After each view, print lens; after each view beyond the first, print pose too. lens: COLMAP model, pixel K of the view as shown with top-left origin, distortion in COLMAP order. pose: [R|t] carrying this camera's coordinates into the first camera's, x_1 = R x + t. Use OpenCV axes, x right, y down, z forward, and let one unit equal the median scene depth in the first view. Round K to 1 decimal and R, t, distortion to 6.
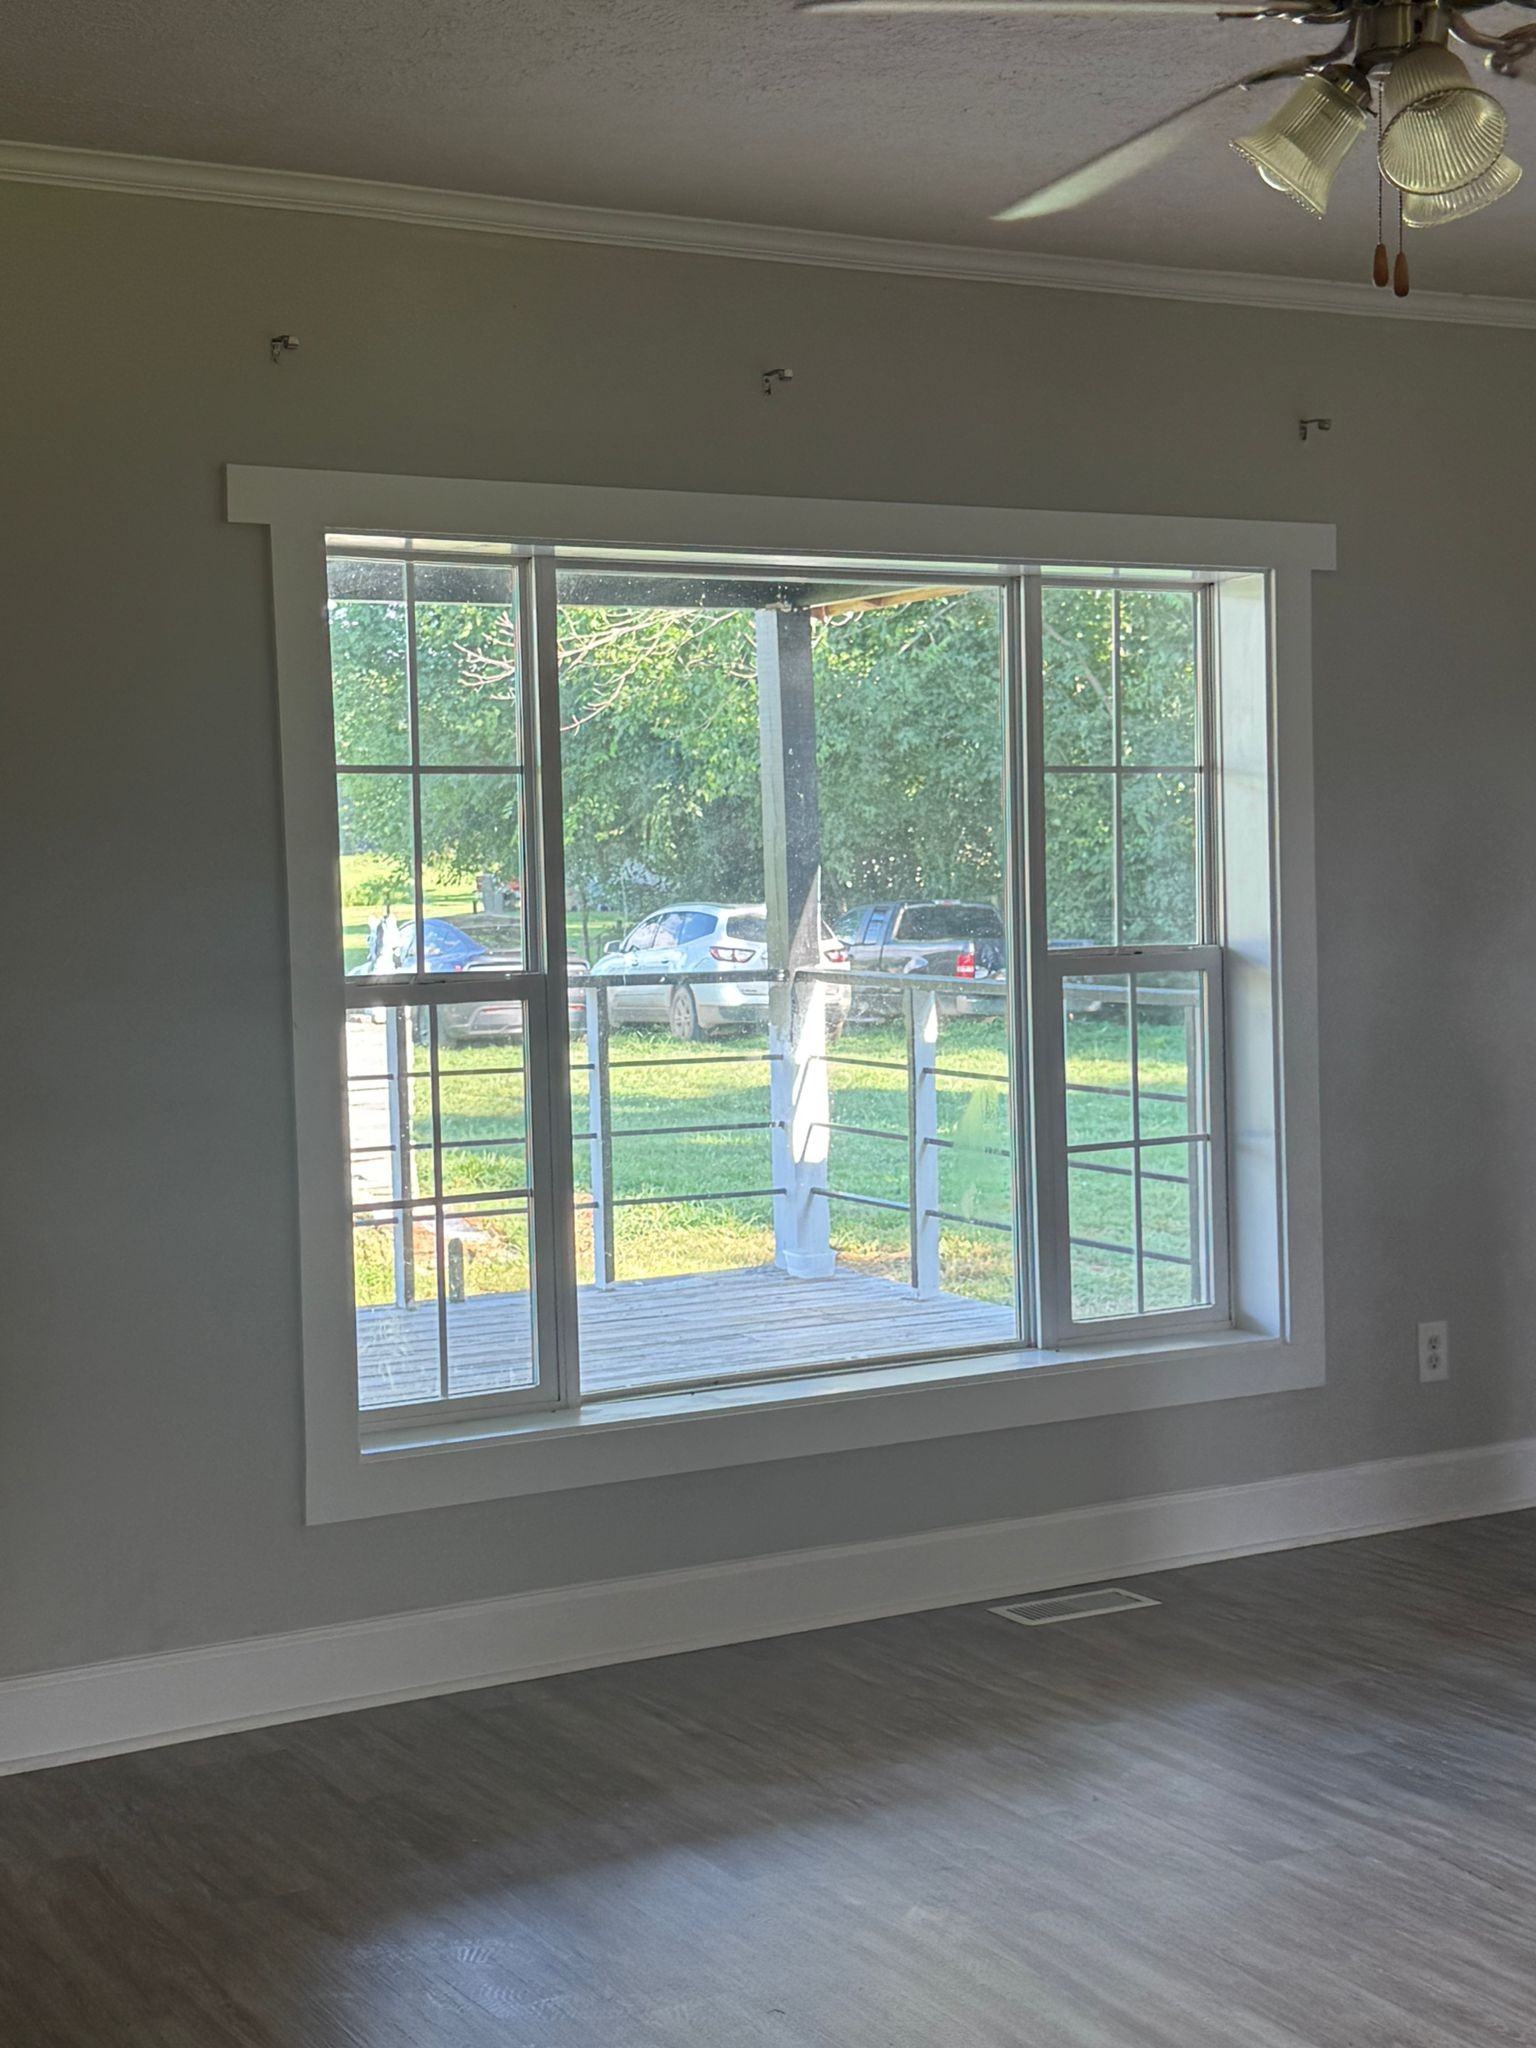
lens RADIAL K [[2799.7, 0, 762.2], [0, 2799.7, 995.6], [0, 0, 1]] dist [0.112062, 0.000000]
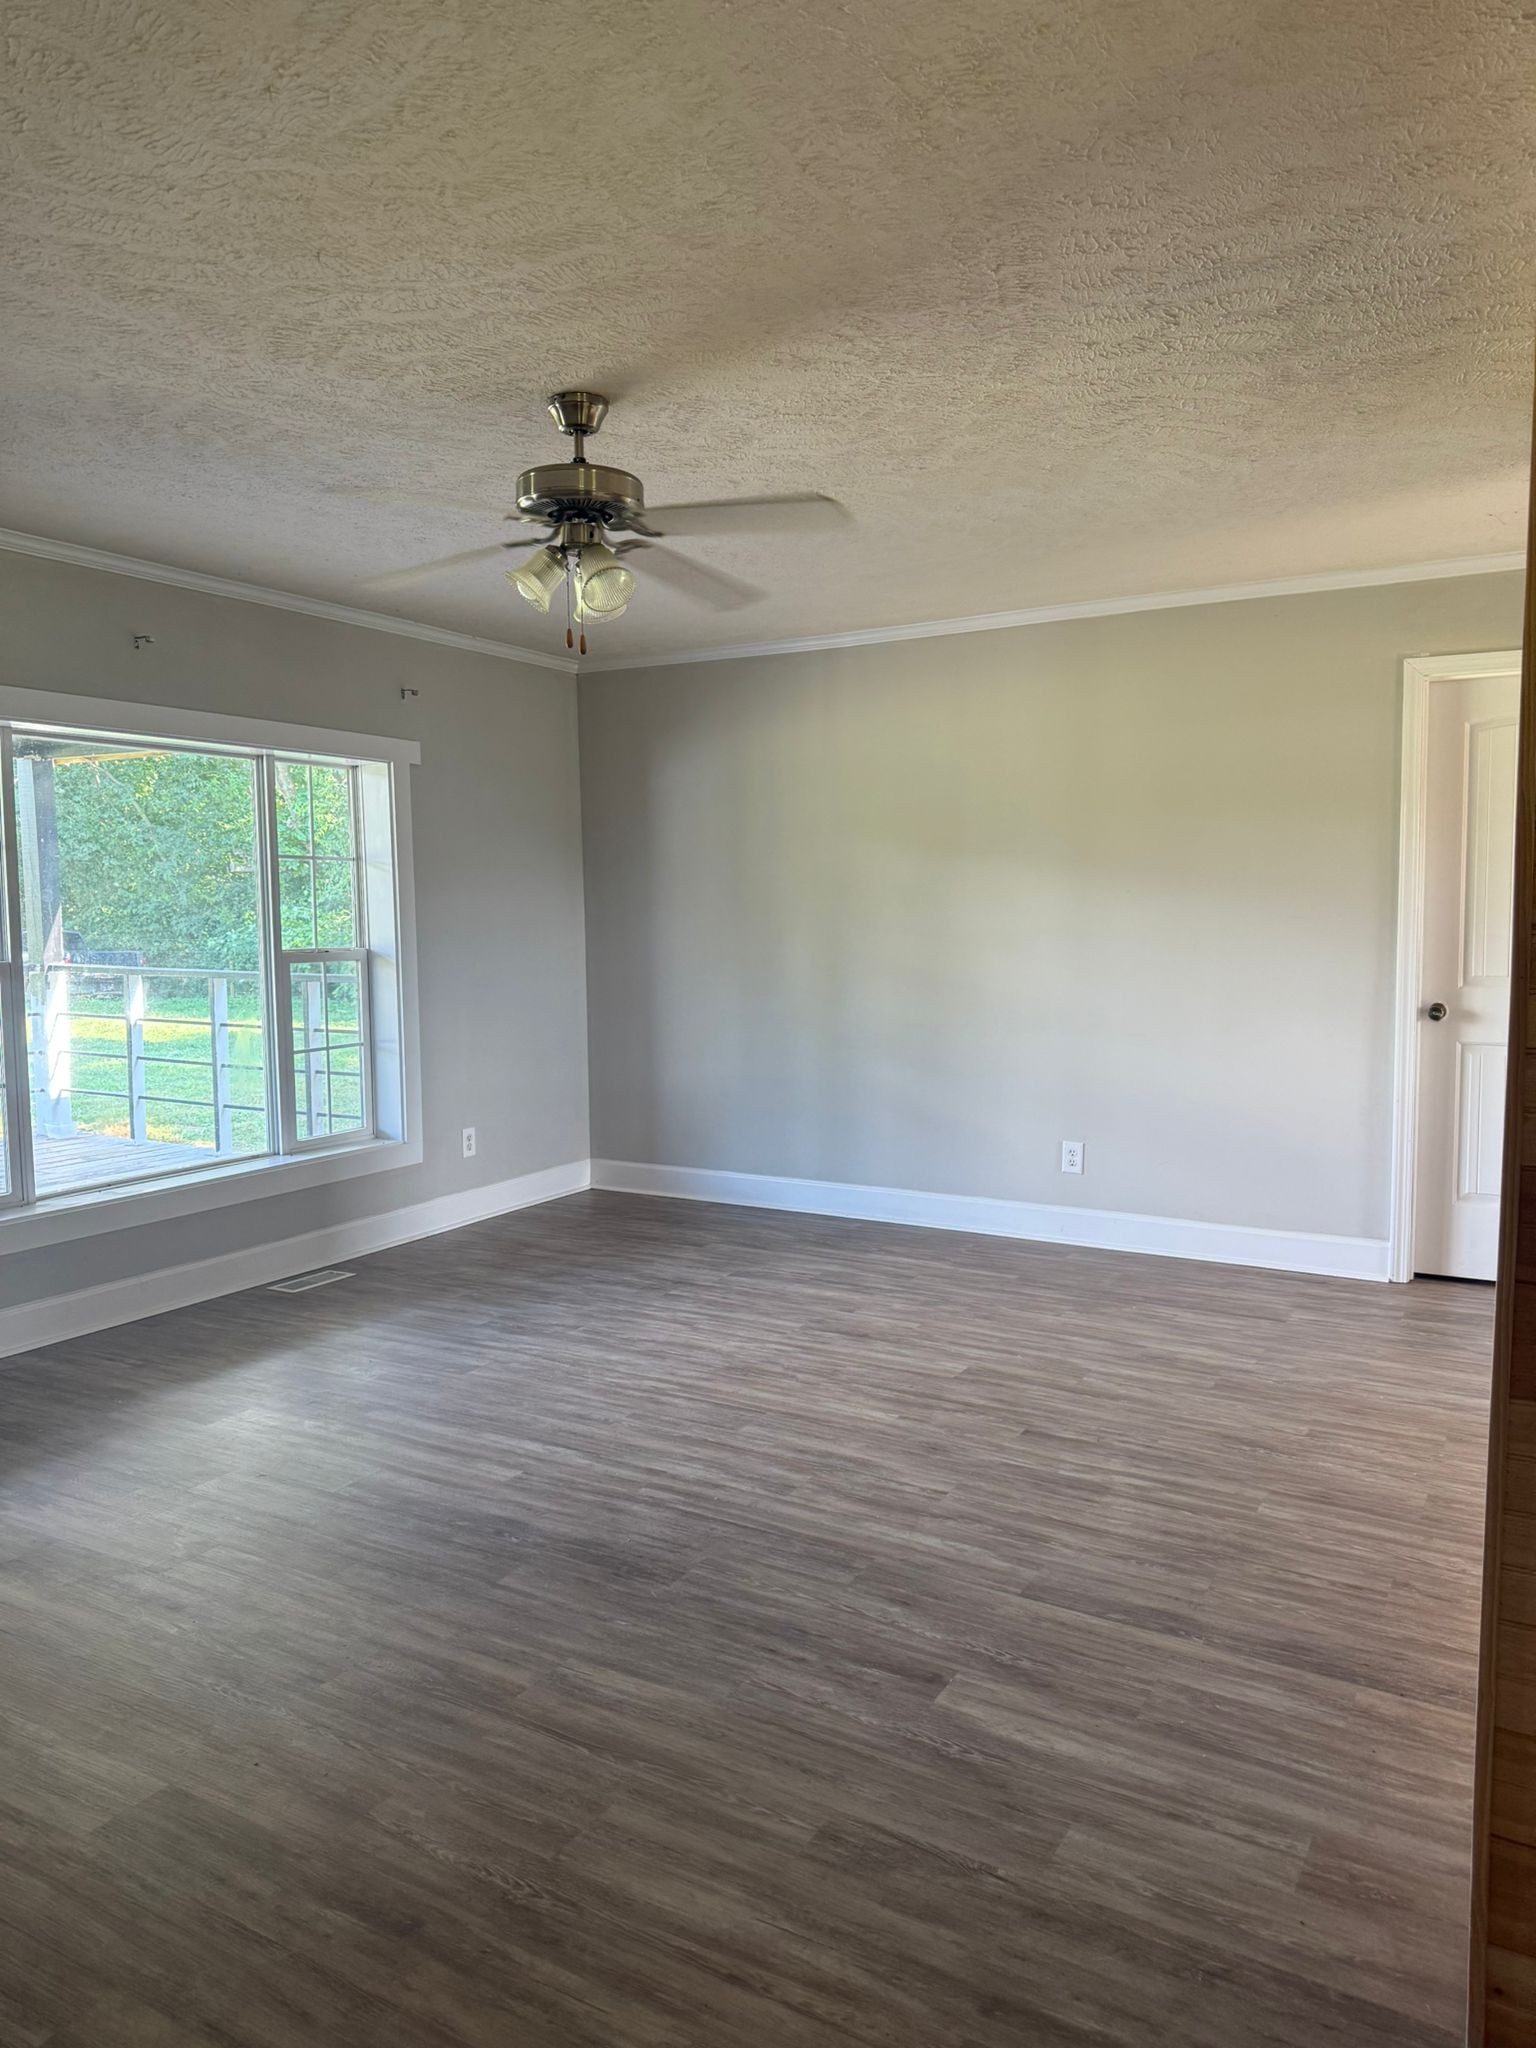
lens RADIAL K [[1447.1, 0, 757.8], [0, 1447.1, 1017.5], [0, 0, 1]] dist [0.057057, -0.058719]
pose [[0.862088, -0.024085, 0.506186, -0.132210], [0.011455, 0.999541, 0.028050, 0.006466], [-0.506629, -0.018383, 0.861968, -0.038064]]
